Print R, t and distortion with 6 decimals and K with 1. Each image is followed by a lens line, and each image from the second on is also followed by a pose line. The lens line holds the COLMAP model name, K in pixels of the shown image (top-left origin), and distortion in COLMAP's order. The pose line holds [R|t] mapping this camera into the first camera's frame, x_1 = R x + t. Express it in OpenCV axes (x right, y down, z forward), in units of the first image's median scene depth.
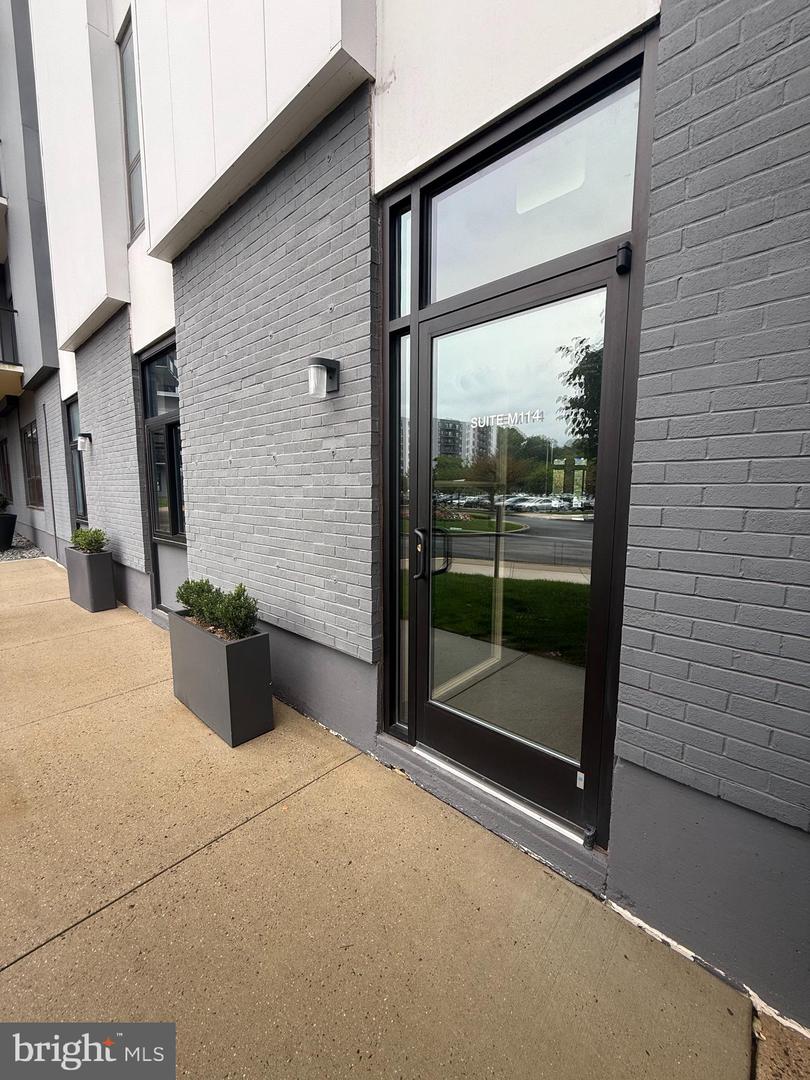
lens RADIAL K [[432.6, 0, 405.1], [0, 432.6, 540.9], [0, 0, 1]] dist [0.001456, 0.000099]
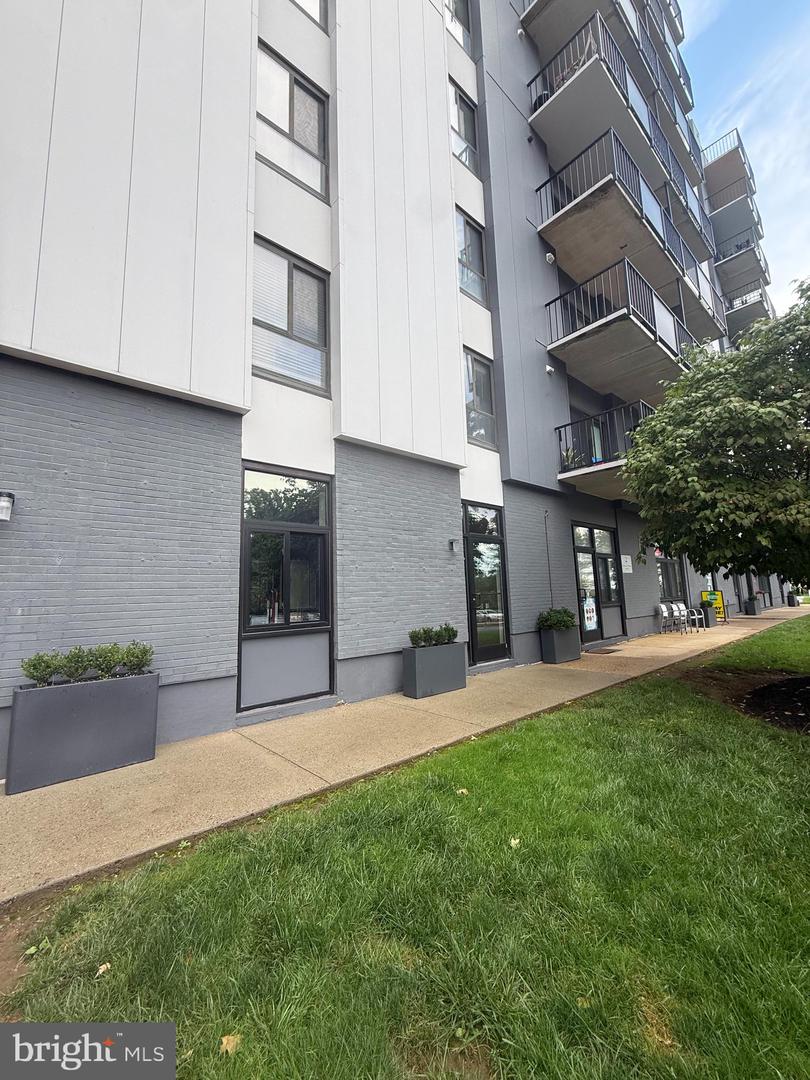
lens RADIAL K [[432.6, 0, 404.5], [0, 432.6, 536.8], [0, 0, 1]] dist [0.001456, 0.000099]
pose [[0.111113, 0.124592, 0.985967, -3.107485], [0.148020, 0.978969, -0.140389, -0.064421], [-0.982723, 0.161542, 0.090334, 1.040291]]
